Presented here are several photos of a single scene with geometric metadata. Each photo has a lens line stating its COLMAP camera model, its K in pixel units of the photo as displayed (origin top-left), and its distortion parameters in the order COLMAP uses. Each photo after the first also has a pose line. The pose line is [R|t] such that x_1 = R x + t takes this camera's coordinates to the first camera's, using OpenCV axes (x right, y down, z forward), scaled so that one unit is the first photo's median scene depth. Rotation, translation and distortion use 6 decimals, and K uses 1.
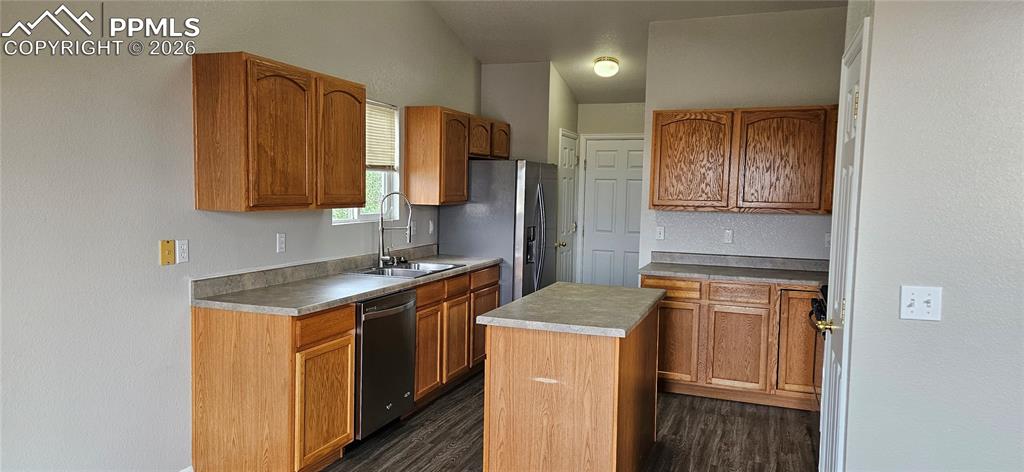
lens RADIAL K [[717.9, 0, 512.0], [0, 717.9, 236.0], [0, 0, 1]] dist [0.080602, -0.001512]
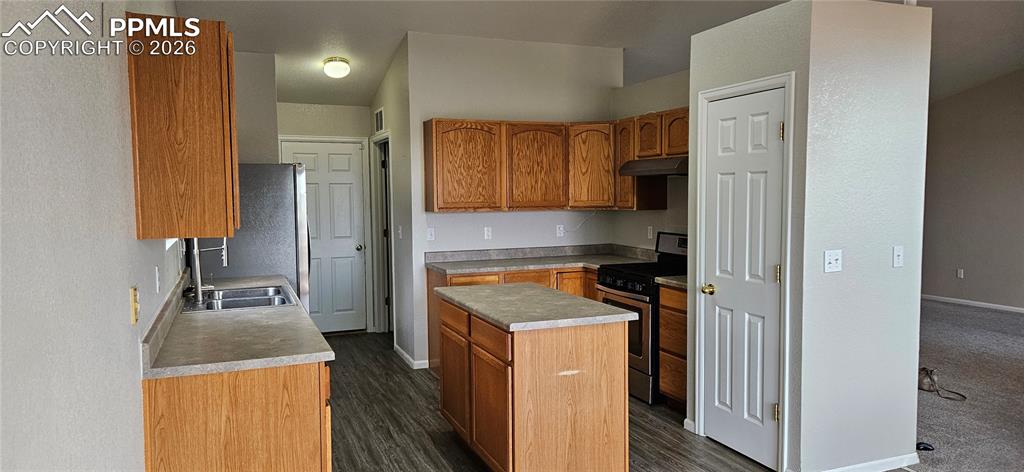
lens RADIAL K [[717.9, 0, 512.0], [0, 717.9, 236.0], [0, 0, 1]] dist [0.080602, -0.001512]
pose [[0.704462, -0.068986, 0.706381, -0.501080], [0.069232, 0.997198, 0.028343, -0.025939], [-0.706357, 0.028938, 0.707264, 0.194971]]
